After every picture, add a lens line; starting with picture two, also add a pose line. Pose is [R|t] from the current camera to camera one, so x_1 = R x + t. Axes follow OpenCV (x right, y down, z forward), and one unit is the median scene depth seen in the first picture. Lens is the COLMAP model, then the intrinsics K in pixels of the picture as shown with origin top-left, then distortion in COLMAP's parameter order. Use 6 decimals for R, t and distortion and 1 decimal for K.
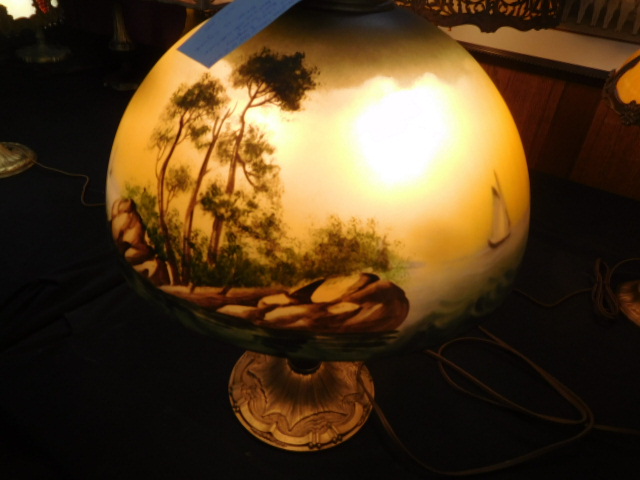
lens RADIAL K [[480.2, 0, 320.0], [0, 480.2, 240.0], [0, 0, 1]] dist [-0.032476, -0.000098]
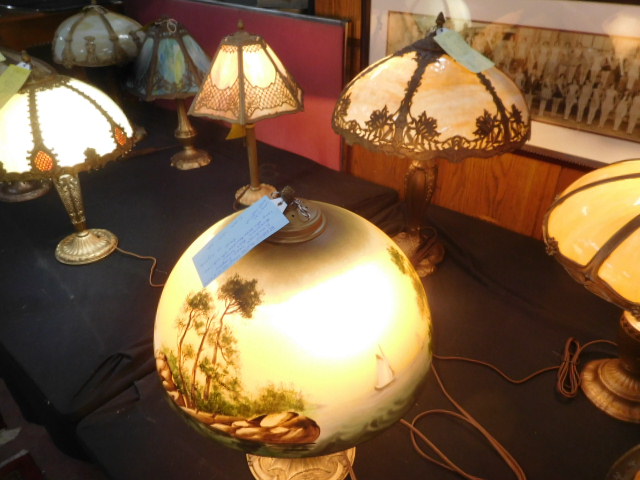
lens RADIAL K [[480.2, 0, 320.0], [0, 480.2, 240.0], [0, 0, 1]] dist [-0.032476, -0.000098]
pose [[0.989725, -0.008004, -0.142762, 0.434235], [0.003609, 0.999512, -0.031019, -0.475593], [0.142941, 0.030185, 0.989271, -0.673676]]
